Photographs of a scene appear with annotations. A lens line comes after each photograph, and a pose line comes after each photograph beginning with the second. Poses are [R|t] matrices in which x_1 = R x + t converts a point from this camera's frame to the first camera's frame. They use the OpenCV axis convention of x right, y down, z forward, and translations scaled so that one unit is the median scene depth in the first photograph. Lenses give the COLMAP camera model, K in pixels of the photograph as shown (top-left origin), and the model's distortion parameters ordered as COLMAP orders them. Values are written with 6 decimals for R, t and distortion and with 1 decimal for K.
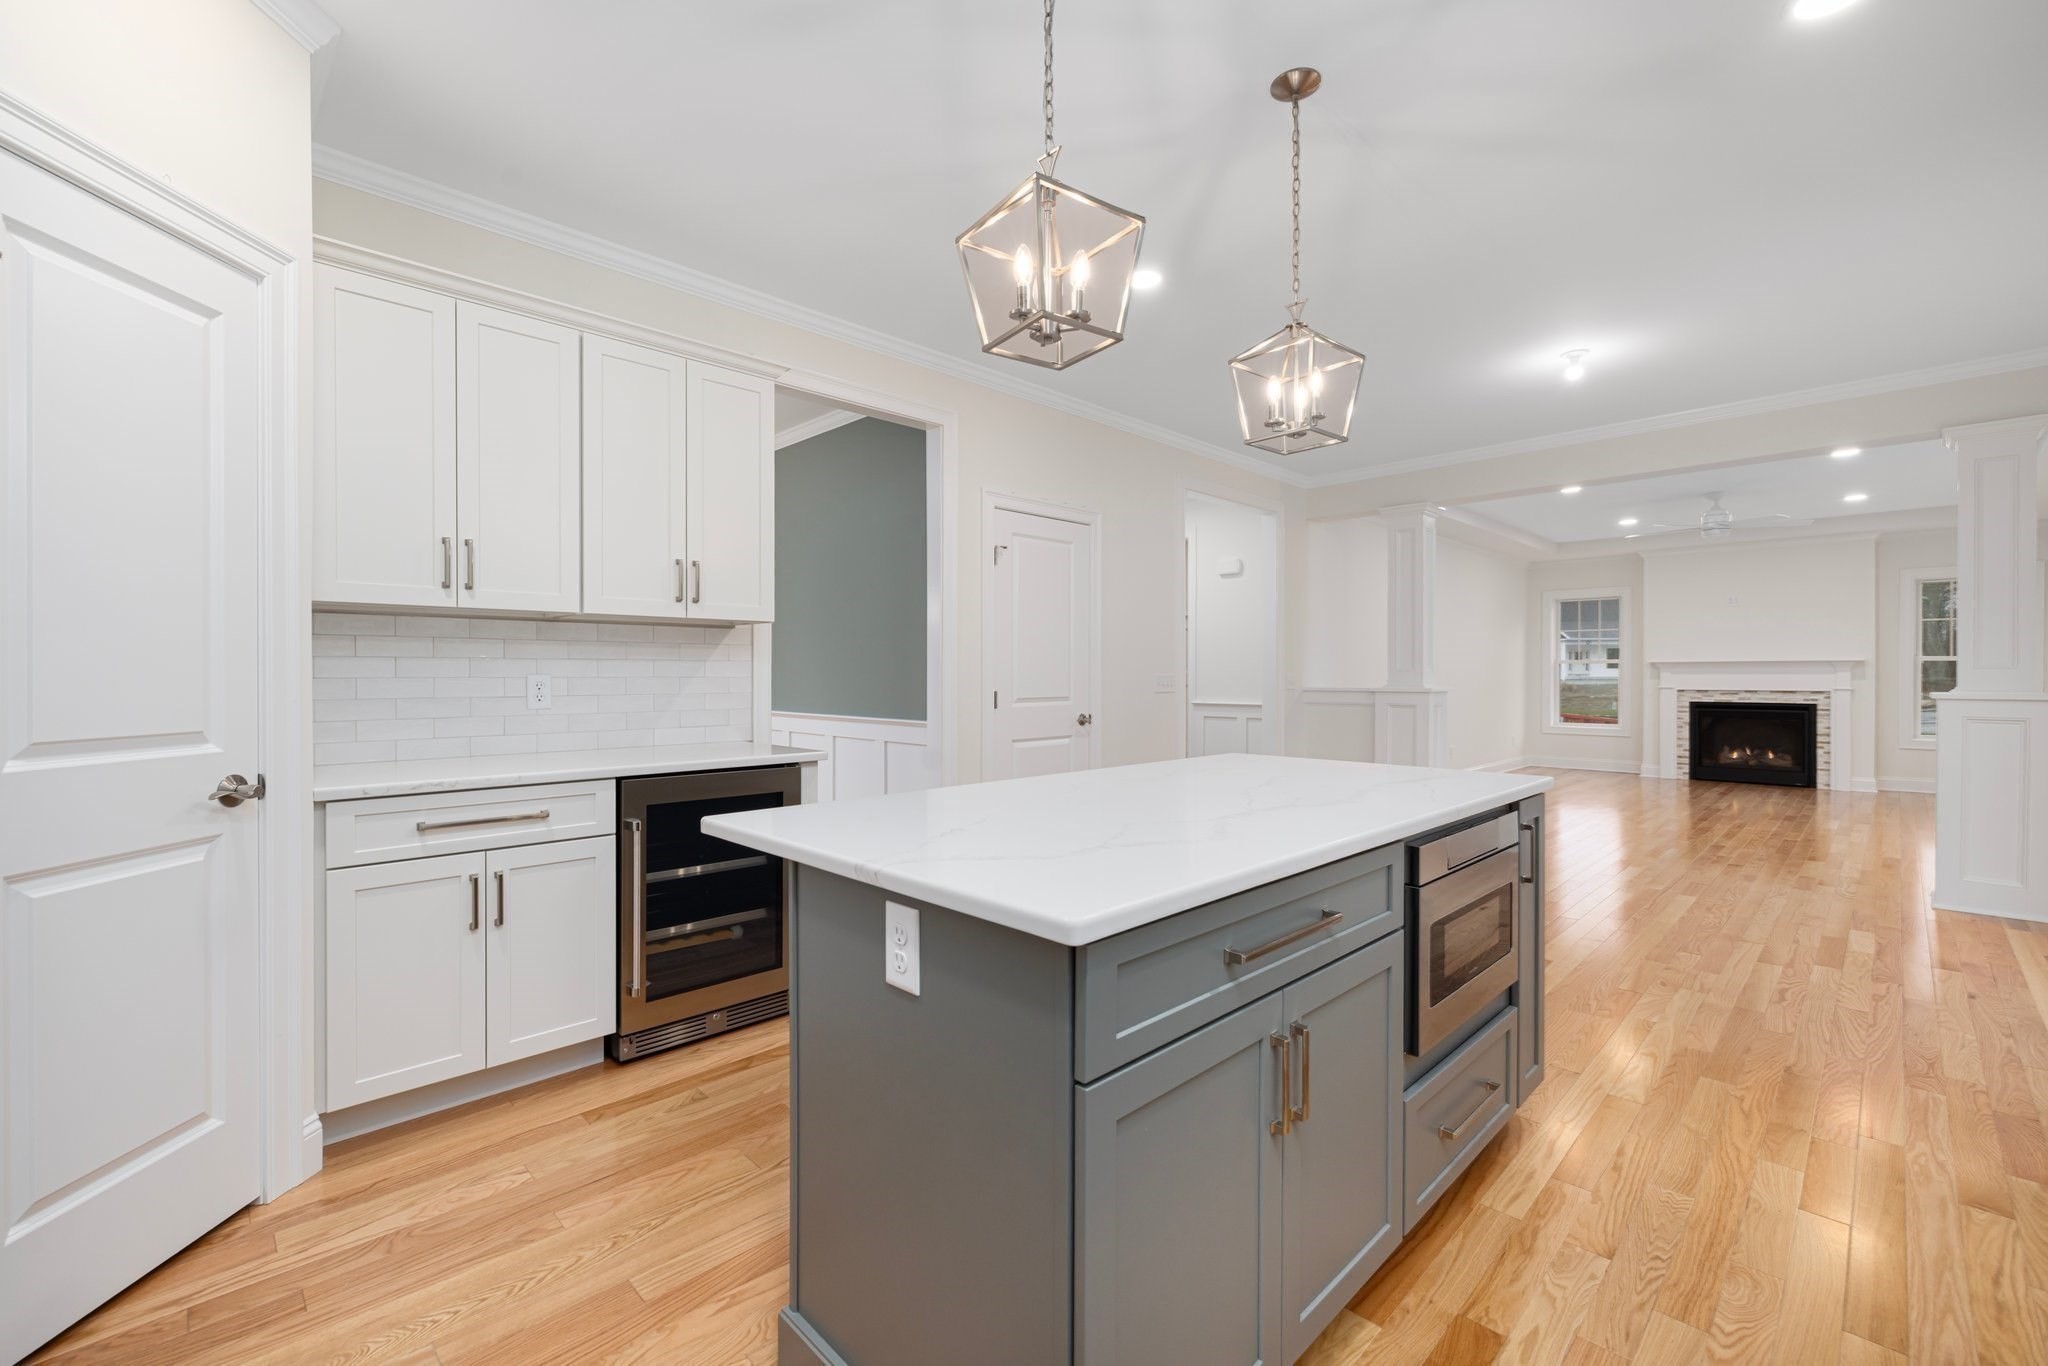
lens RADIAL K [[881.6, 0, 985.1], [0, 881.6, 678.9], [0, 0, 1]] dist [-0.004869, 0.002023]
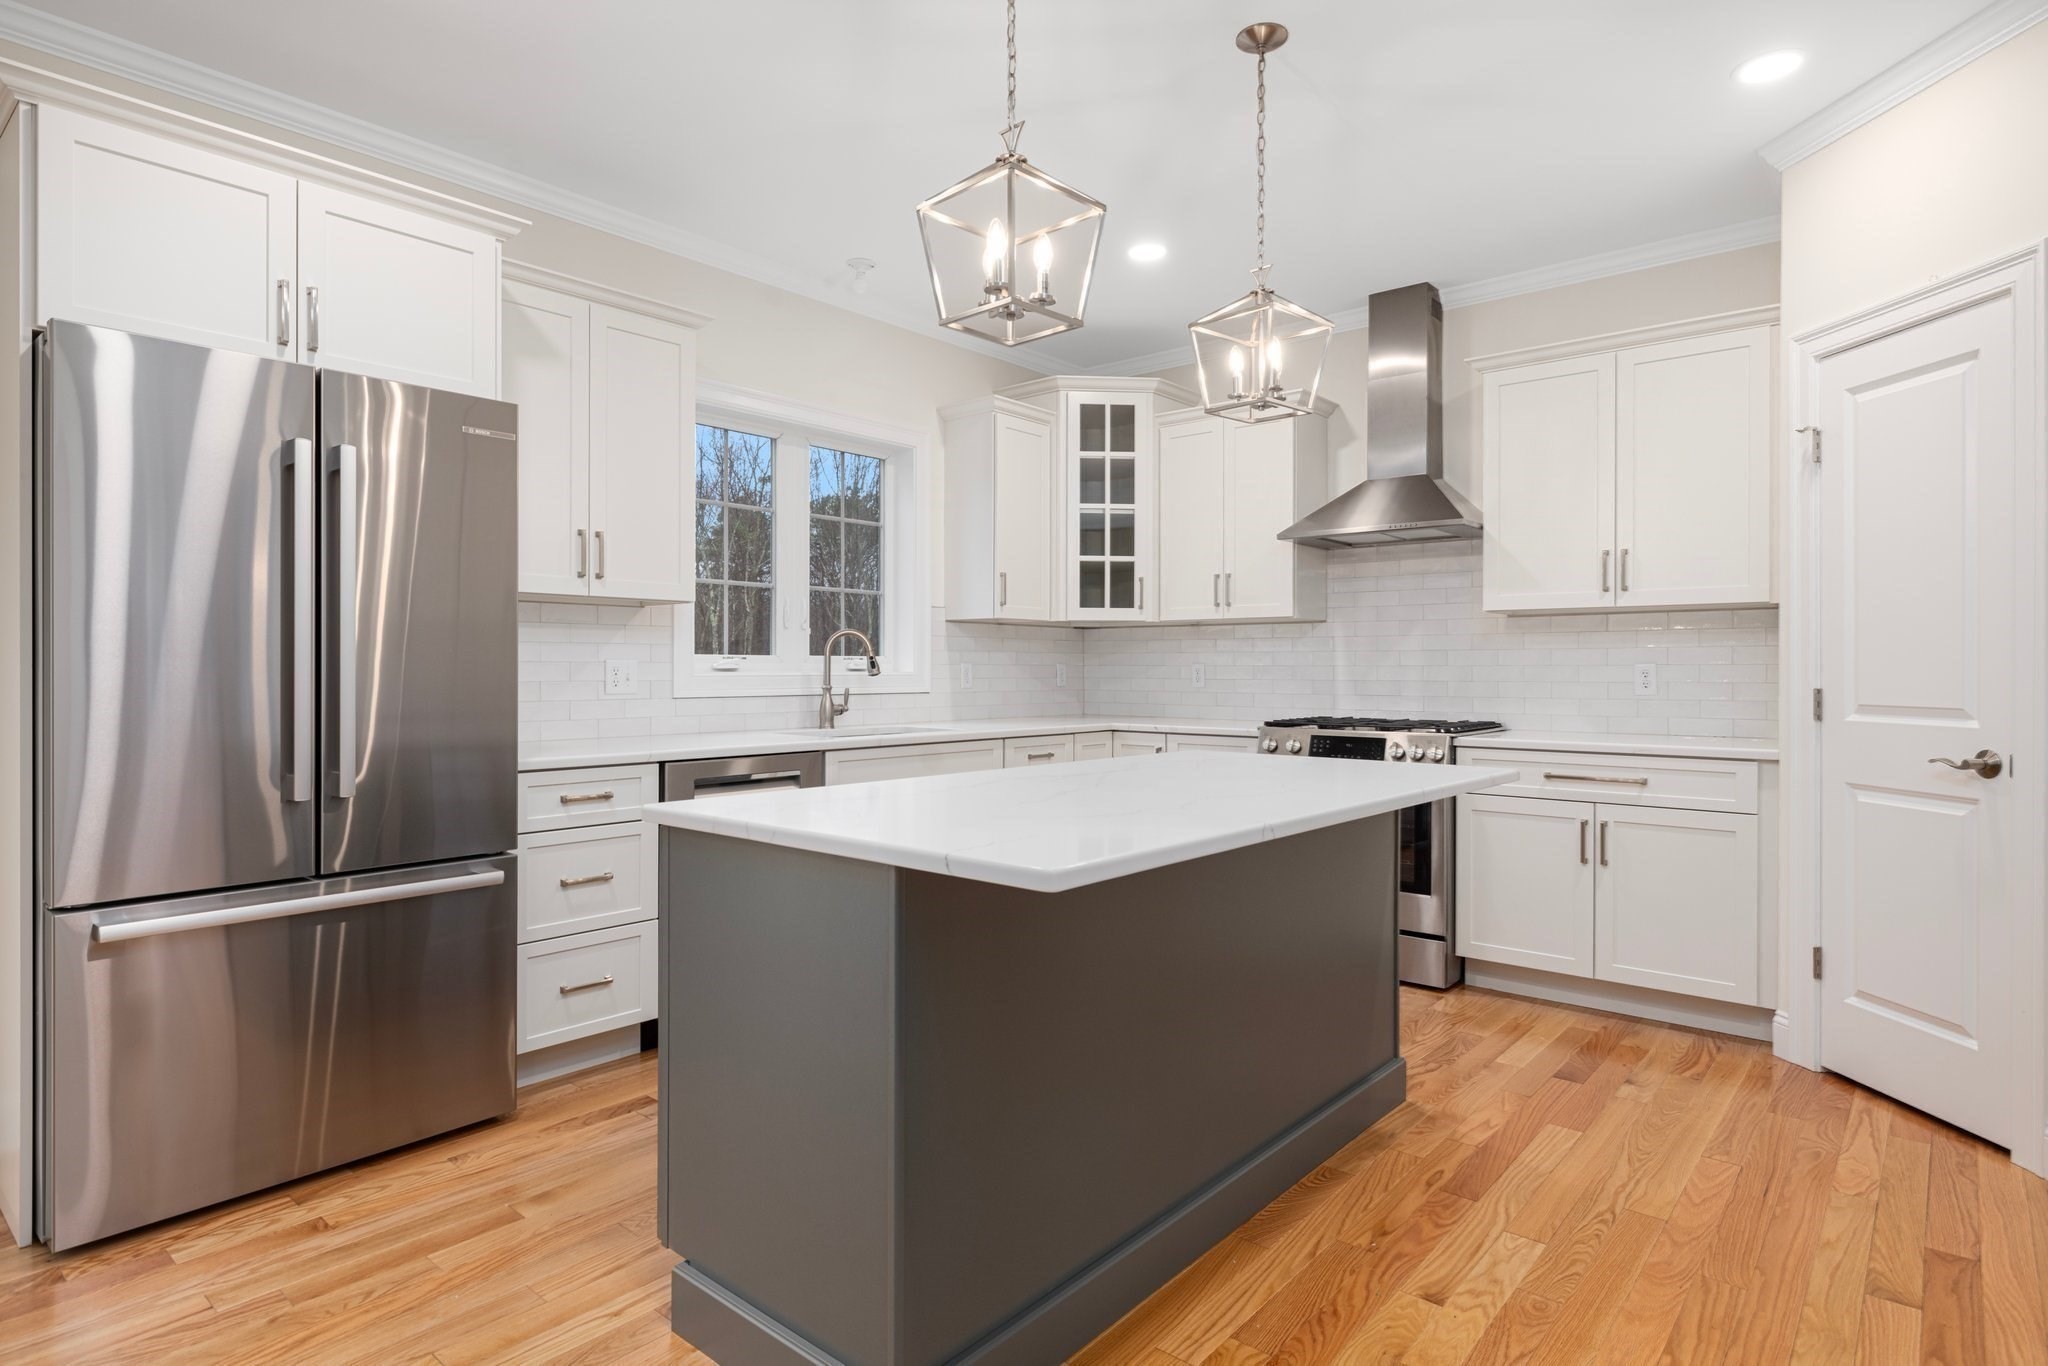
lens RADIAL K [[1091.2, 0, 1003.3], [0, 1091.2, 674.0], [0, 0, 1]] dist [-0.005033, 0.002434]
pose [[-0.995654, -0.001260, -0.093122, 0.115984], [-0.002253, 0.999942, 0.010559, -0.000044], [0.093103, 0.010723, -0.995599, 0.492767]]
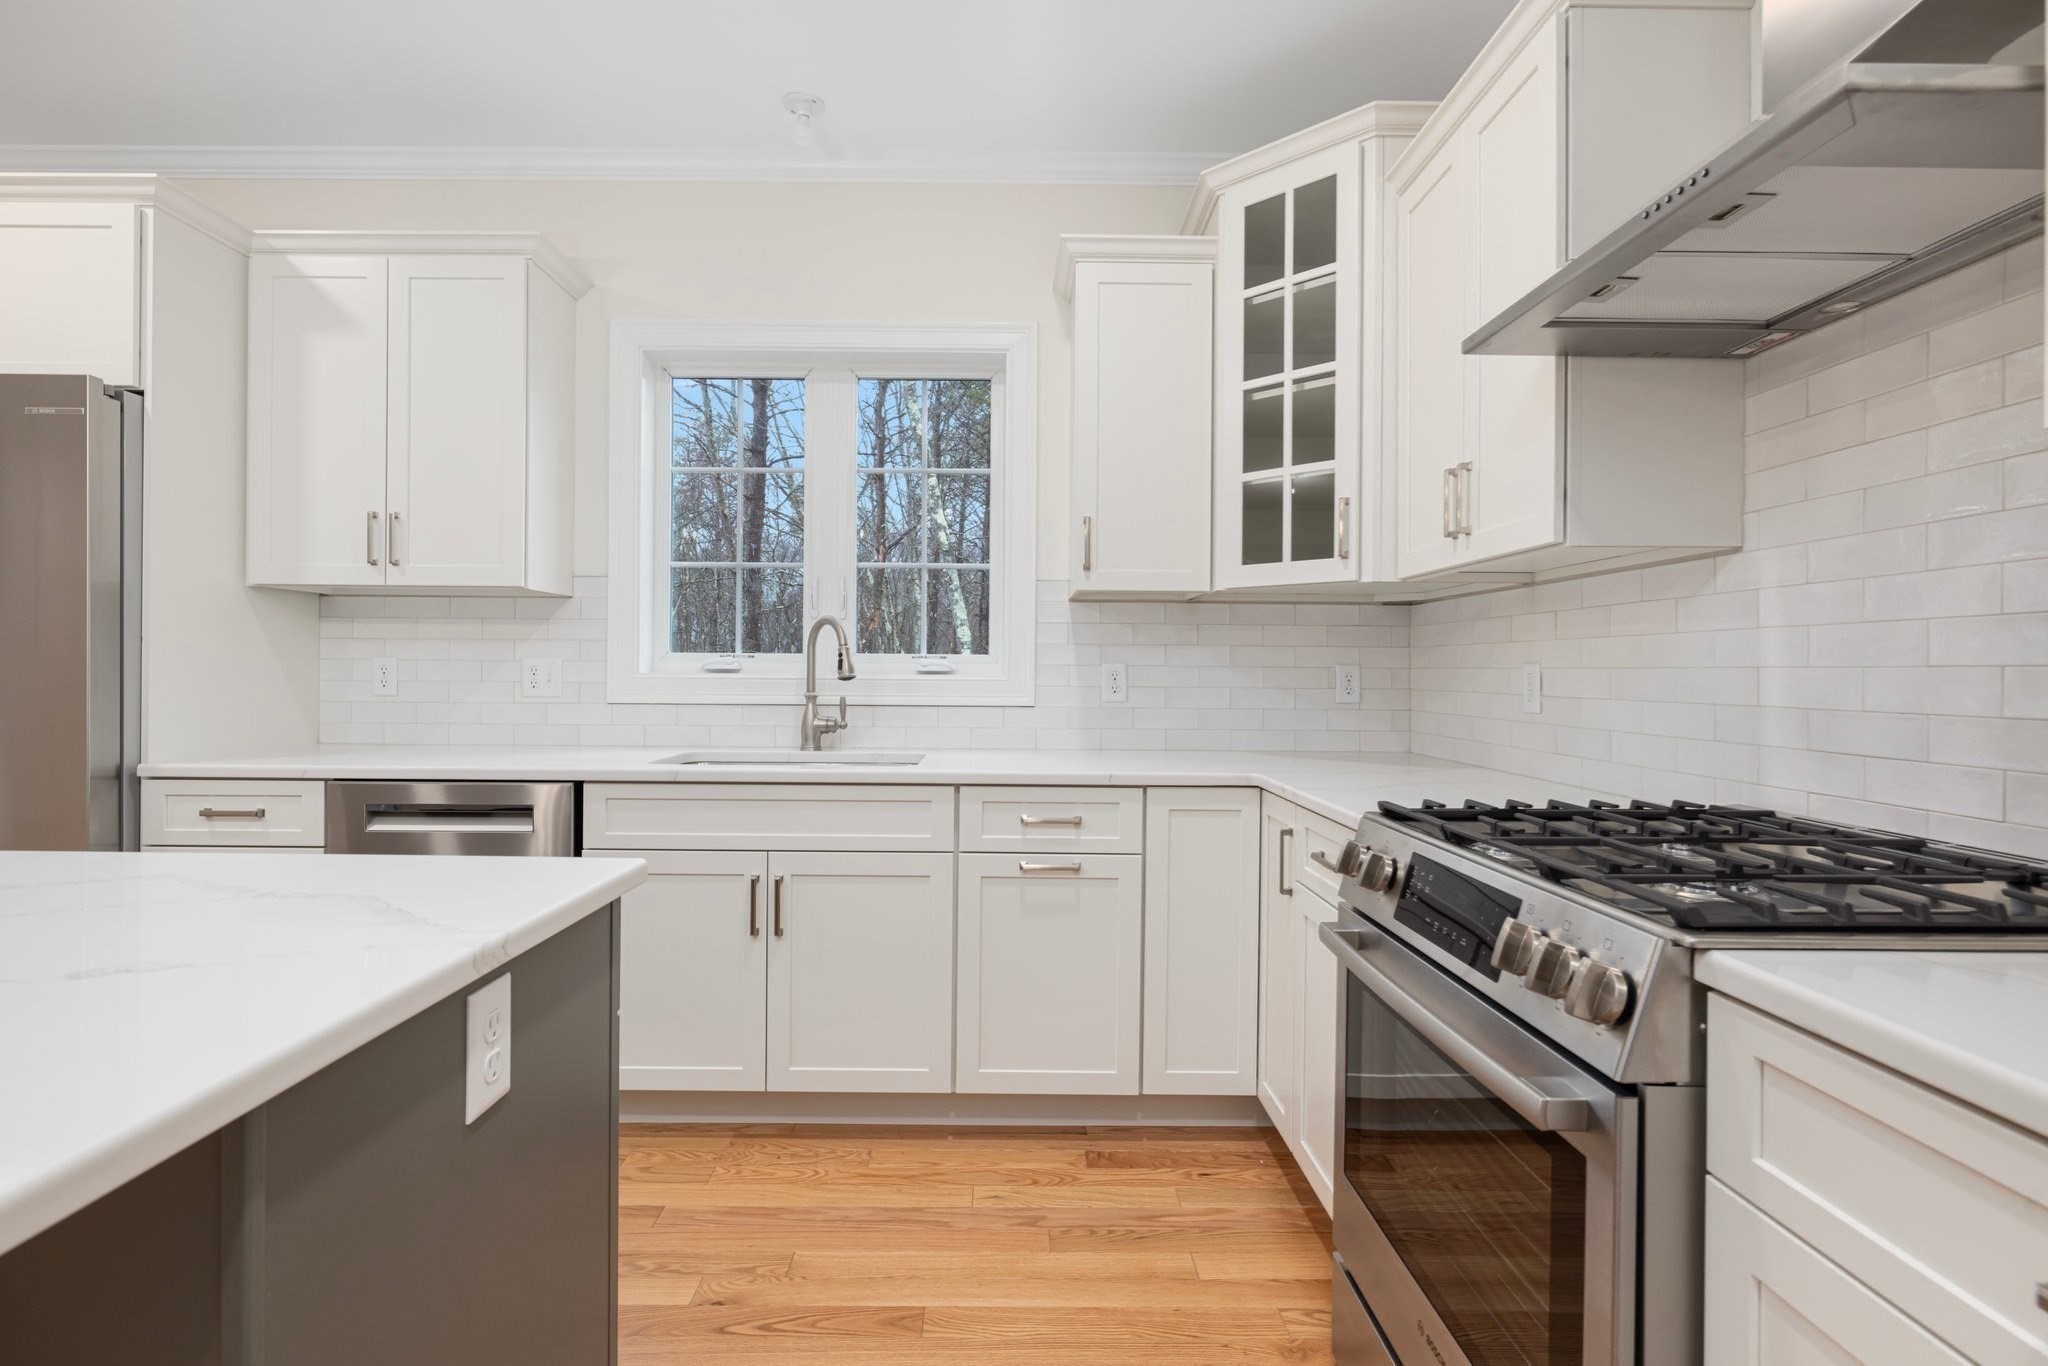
lens RADIAL K [[993.7, 0, 1026.9], [0, 993.7, 674.8], [0, 0, 1]] dist [0.001271, -0.000633]
pose [[-0.727064, -0.007725, 0.686526, -0.138061], [-0.003924, 0.999967, 0.007097, 0.001836], [-0.686559, 0.002466, -0.727070, 0.181989]]
